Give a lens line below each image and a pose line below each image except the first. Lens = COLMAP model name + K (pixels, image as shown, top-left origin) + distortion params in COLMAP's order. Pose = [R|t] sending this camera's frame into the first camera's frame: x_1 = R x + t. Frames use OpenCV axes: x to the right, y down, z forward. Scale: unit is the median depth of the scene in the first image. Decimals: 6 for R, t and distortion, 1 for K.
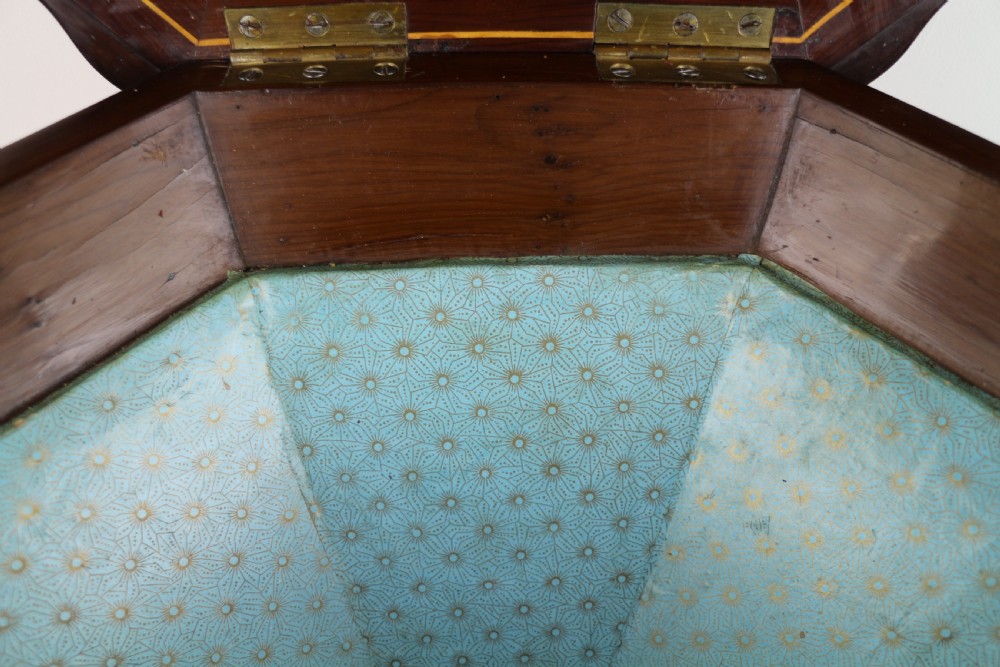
lens RADIAL K [[726.5, 0, 504.5], [0, 726.5, 334.5], [0, 0, 1]] dist [-0.116846, 0.015368]
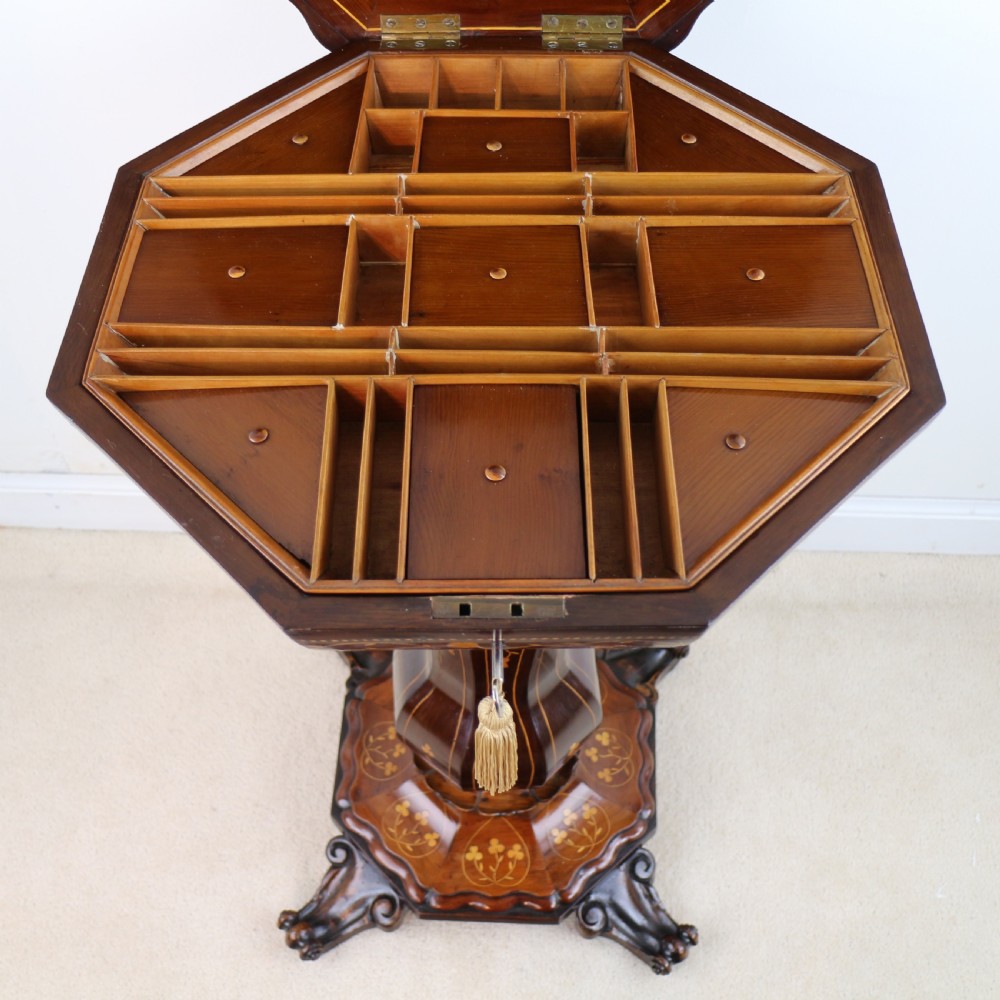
lens RADIAL K [[1259.6, 0, 498.8], [0, 1259.6, 503.1], [0, 0, 1]] dist [-0.130991, 0.000000]
pose [[0.999255, 0.017901, -0.034185, 0.151115], [-0.016283, 0.998760, 0.047056, 0.916899], [0.034985, -0.046465, 0.998307, -3.039061]]
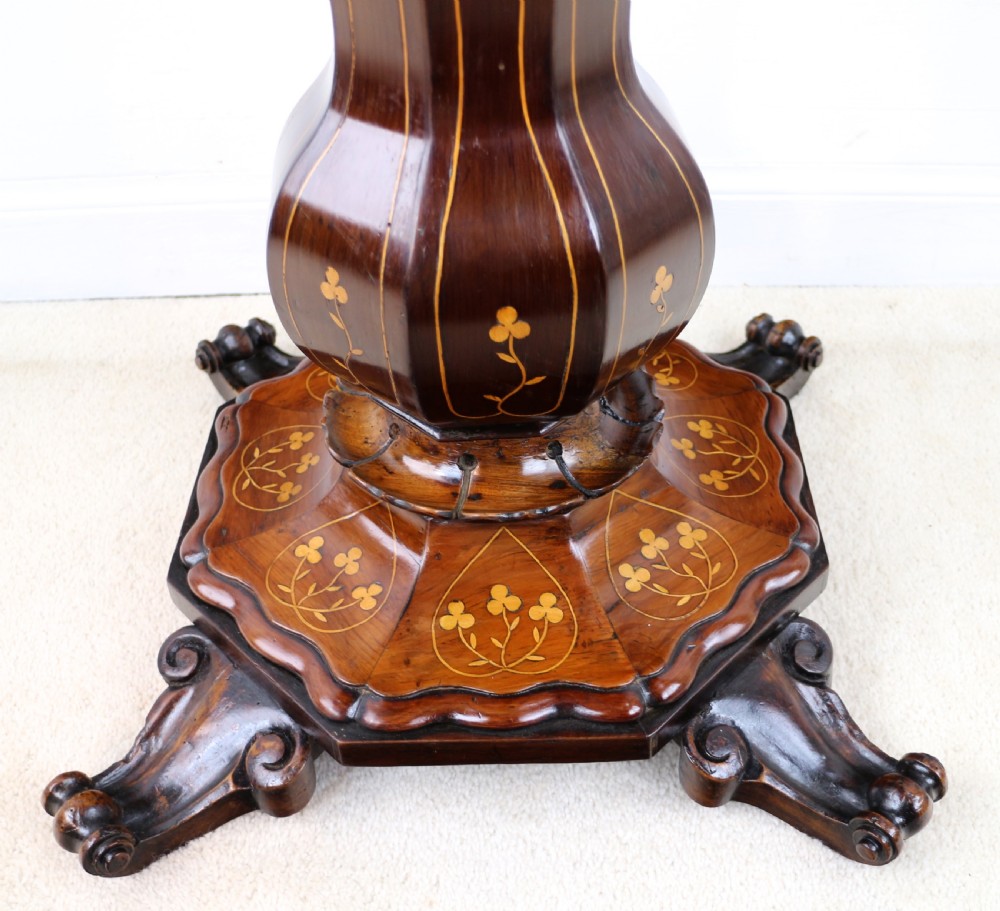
lens RADIAL K [[1099.2, 0, 540.4], [0, 1099.2, 550.5], [0, 0, 1]] dist [-0.125080, 0.000000]
pose [[0.999467, -0.032422, -0.003799, 0.068565], [0.031659, 0.991105, -0.129262, 2.830300], [0.007956, 0.129073, 0.991603, 0.029430]]
